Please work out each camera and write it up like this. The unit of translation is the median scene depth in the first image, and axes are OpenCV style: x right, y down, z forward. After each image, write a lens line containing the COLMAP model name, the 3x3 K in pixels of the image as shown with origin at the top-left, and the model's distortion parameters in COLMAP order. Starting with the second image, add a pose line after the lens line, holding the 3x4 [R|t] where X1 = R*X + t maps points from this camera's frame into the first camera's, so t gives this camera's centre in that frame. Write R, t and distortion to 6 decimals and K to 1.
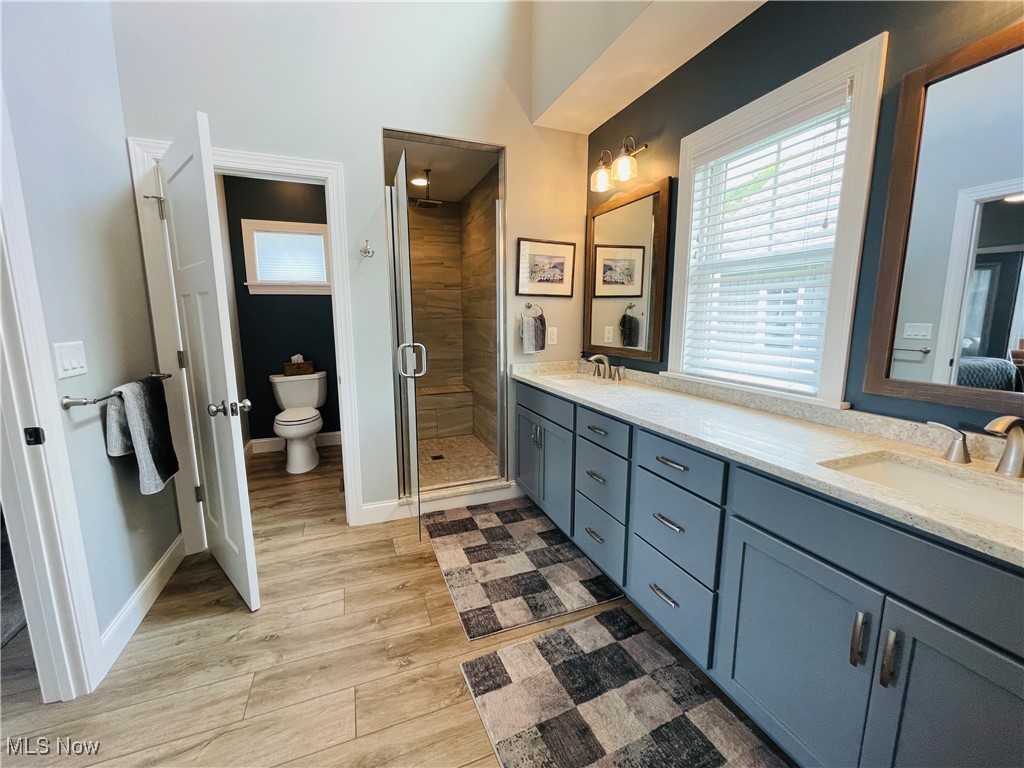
lens RADIAL K [[415.7, 0, 513.2], [0, 415.7, 384.0], [0, 0, 1]] dist [0.002177, -0.001225]
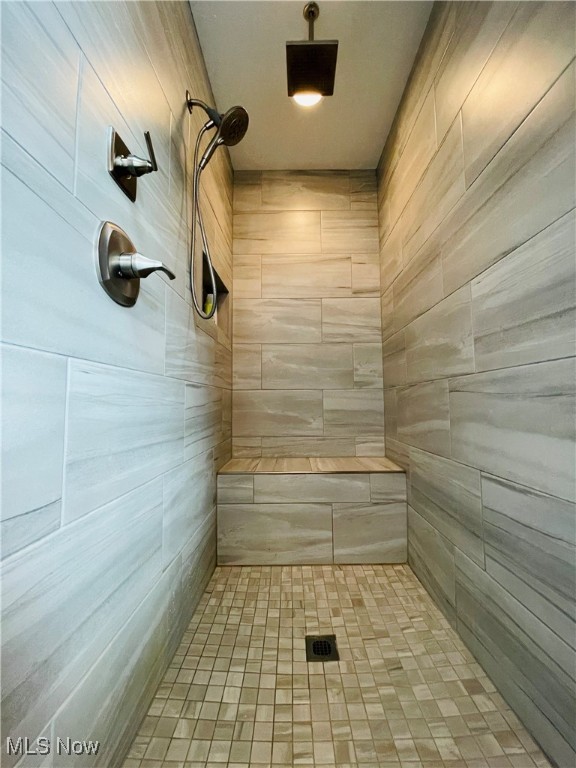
lens RADIAL K [[311.8, 0, 292.1], [0, 311.8, 383.8], [0, 0, 1]] dist [0.002177, -0.001225]
pose [[0.926578, -0.028739, -0.375004, -0.082640], [-0.055313, 0.975821, -0.211455, 0.001331], [0.372014, 0.216672, 0.902585, 0.606169]]
